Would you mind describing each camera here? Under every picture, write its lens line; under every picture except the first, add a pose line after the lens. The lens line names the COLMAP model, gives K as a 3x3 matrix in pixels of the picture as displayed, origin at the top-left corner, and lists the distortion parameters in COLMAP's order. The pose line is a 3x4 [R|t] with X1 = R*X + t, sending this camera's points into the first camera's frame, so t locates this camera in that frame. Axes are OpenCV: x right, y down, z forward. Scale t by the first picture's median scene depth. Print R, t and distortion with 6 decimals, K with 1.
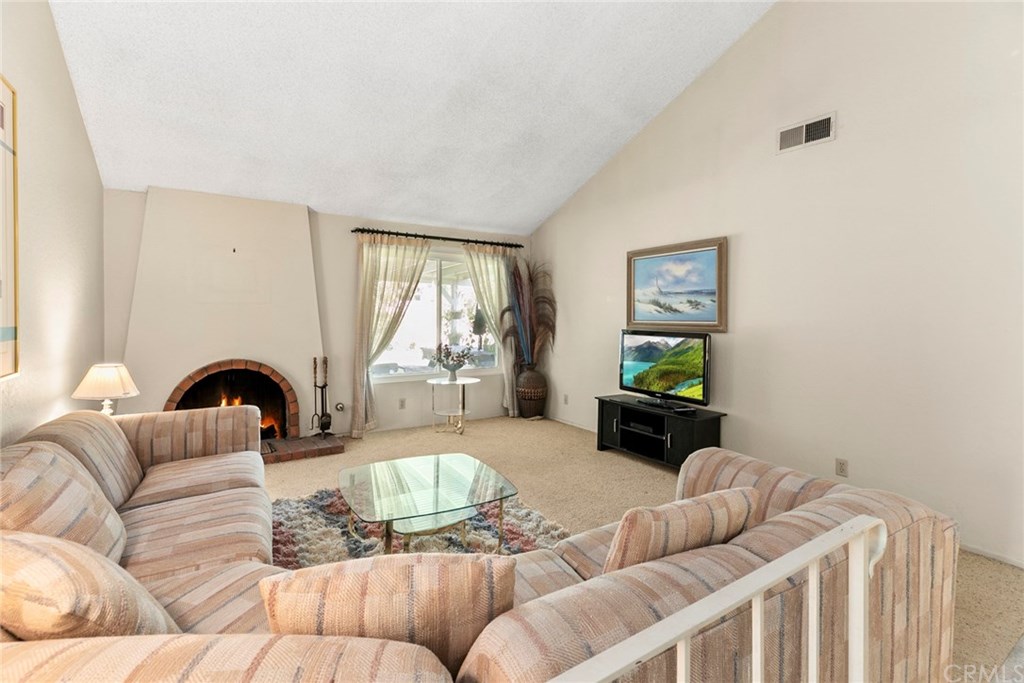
lens RADIAL K [[467.0, 0, 533.3], [0, 467.0, 321.1], [0, 0, 1]] dist [0.008441, -0.000479]
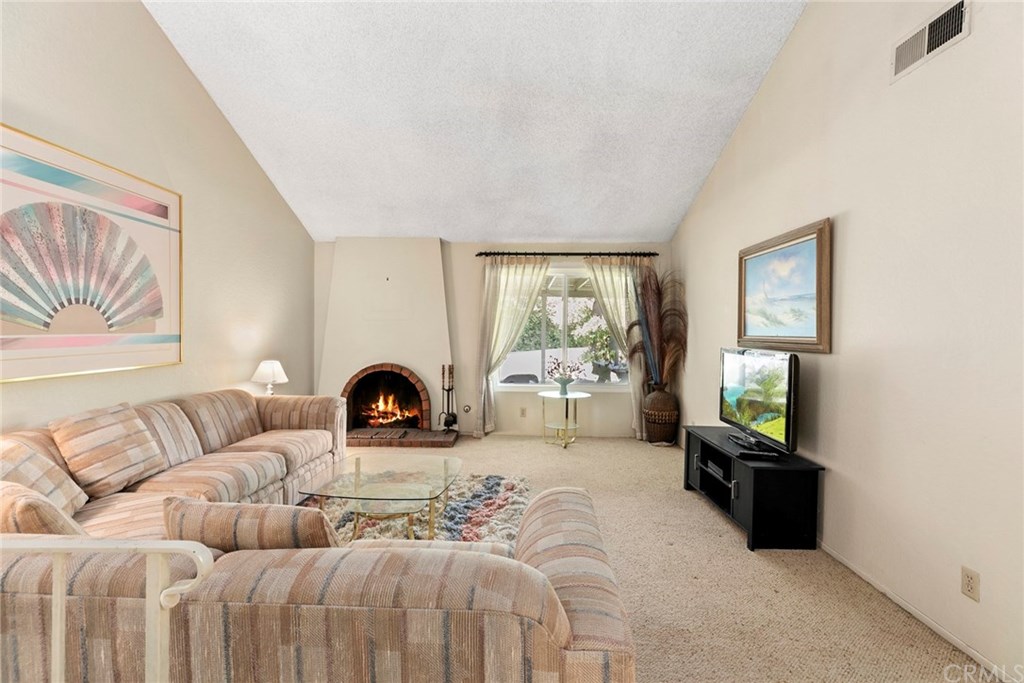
lens RADIAL K [[467.0, 0, 514.4], [0, 467.0, 336.8], [0, 0, 1]] dist [0.008441, -0.000479]
pose [[0.825136, 0.009651, -0.564852, 0.347815], [-0.009763, 0.999948, 0.002824, 0.001760], [0.564850, 0.003184, 0.825187, 0.120759]]
